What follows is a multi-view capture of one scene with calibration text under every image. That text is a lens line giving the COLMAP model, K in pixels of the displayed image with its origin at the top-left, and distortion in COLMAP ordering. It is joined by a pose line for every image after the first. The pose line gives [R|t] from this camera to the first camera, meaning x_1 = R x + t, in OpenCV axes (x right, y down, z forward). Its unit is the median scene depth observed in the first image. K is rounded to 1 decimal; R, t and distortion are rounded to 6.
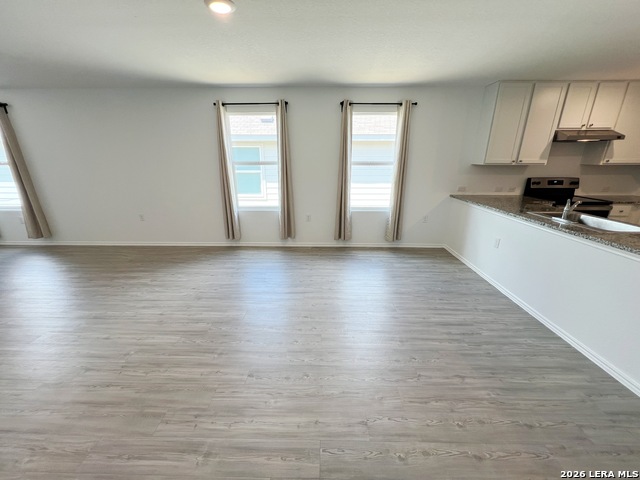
lens RADIAL K [[256.2, 0, 320.0], [0, 256.2, 240.0], [0, 0, 1]] dist [-0.001328, 0.000524]
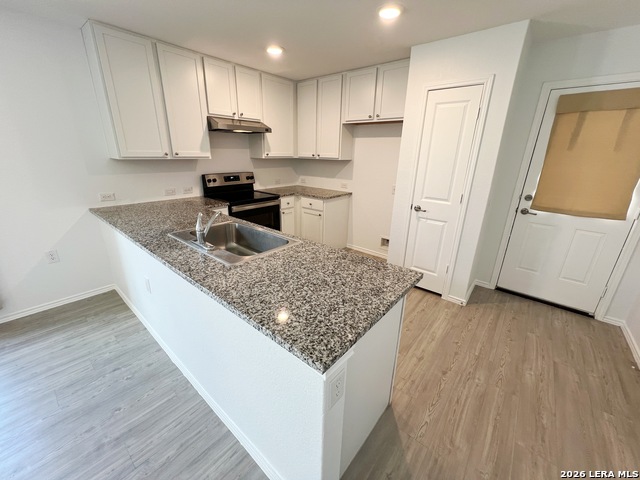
lens RADIAL K [[256.2, 0, 320.0], [0, 256.2, 240.0], [0, 0, 1]] dist [-0.001328, 0.000524]
pose [[0.628594, -0.241247, 0.739371, 0.436545], [0.219220, 0.967087, 0.129173, -0.071456], [-0.746199, 0.080888, 0.660791, 0.219963]]
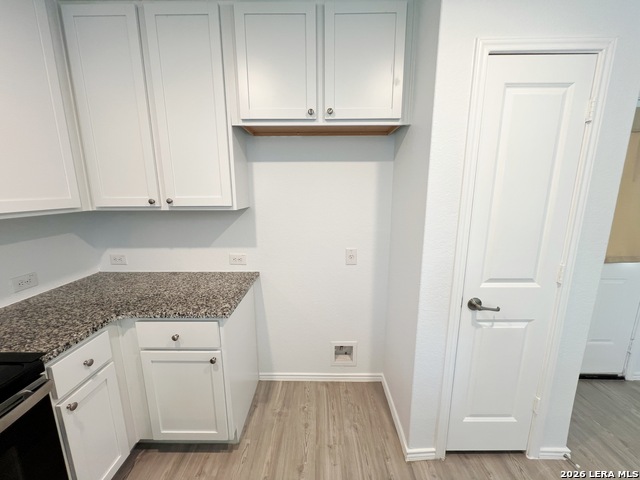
lens RADIAL K [[256.2, 0, 320.0], [0, 256.2, 240.0], [0, 0, 1]] dist [-0.001328, 0.000524]
pose [[-0.008893, -0.194019, 0.980958, 0.870219], [0.310182, 0.932072, 0.187162, -0.214309], [-0.950635, 0.305940, 0.051892, 0.651246]]
